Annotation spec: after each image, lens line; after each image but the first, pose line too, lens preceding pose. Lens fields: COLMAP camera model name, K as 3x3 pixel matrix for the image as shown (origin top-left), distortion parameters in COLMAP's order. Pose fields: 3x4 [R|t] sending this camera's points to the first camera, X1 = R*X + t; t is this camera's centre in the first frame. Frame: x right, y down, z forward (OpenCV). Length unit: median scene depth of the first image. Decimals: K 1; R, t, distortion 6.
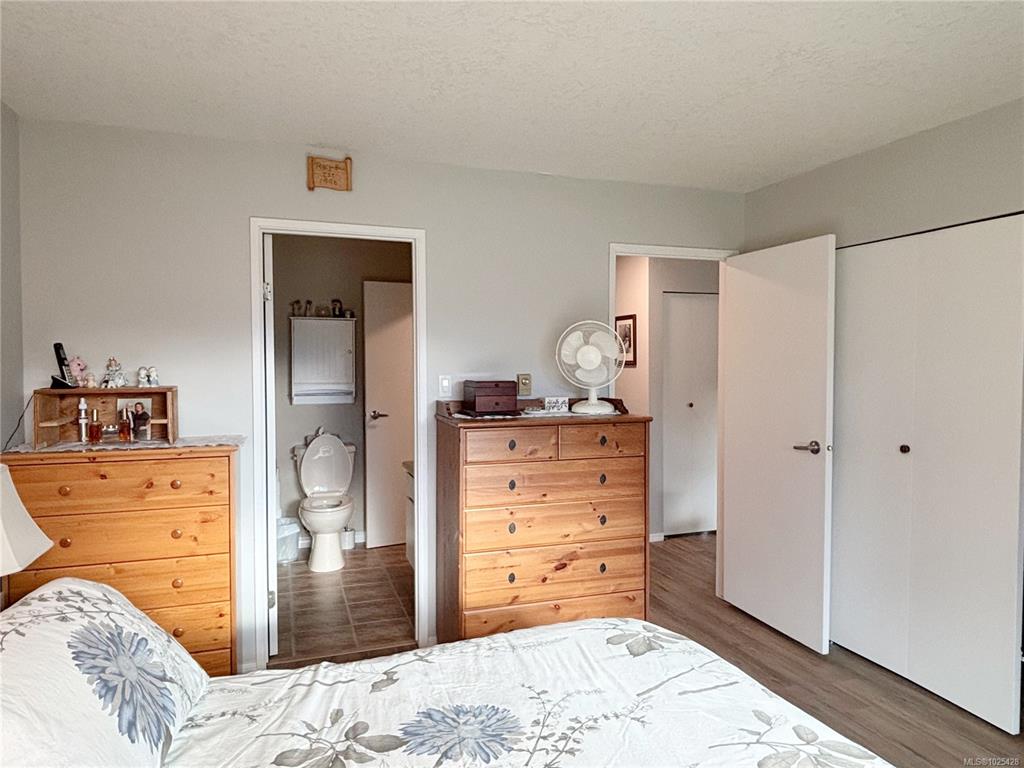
lens RADIAL K [[630.5, 0, 509.5], [0, 630.5, 383.6], [0, 0, 1]] dist [0.000110, 0.000076]
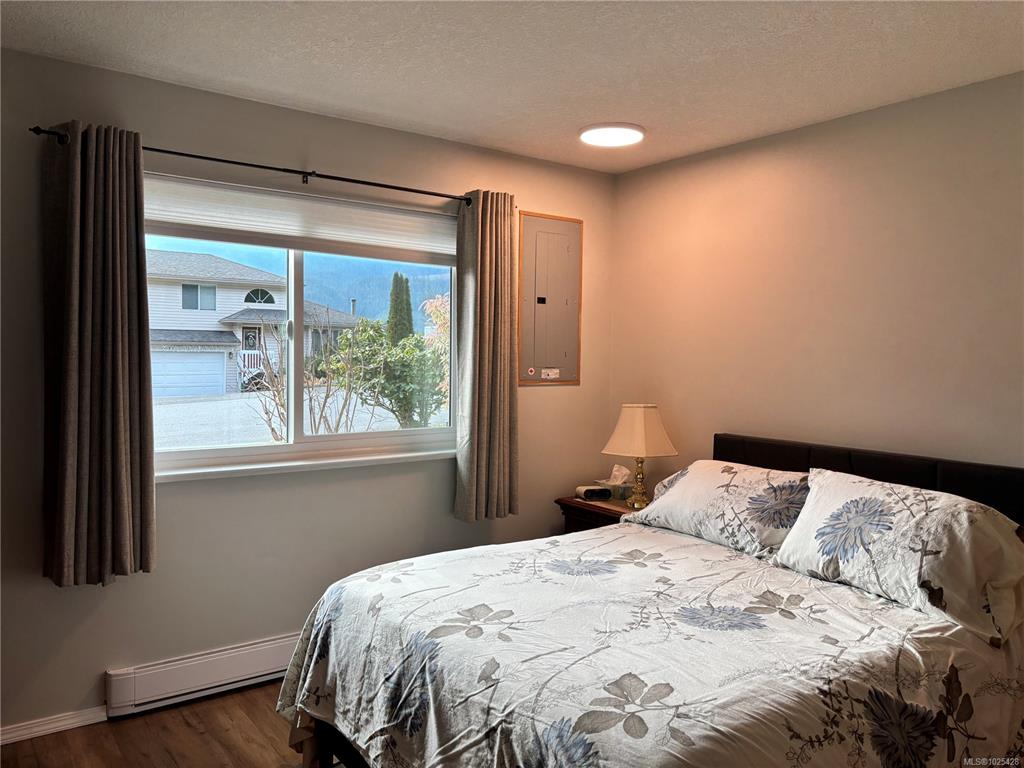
lens RADIAL K [[768.8, 0, 512.2], [0, 768.8, 382.3], [0, 0, 1]] dist [-0.014614, -0.002790]
pose [[-0.958782, -0.002861, -0.284128, 0.811614], [-0.022594, 0.997551, 0.066198, -0.054646], [0.283243, 0.069890, -0.956498, 2.388642]]
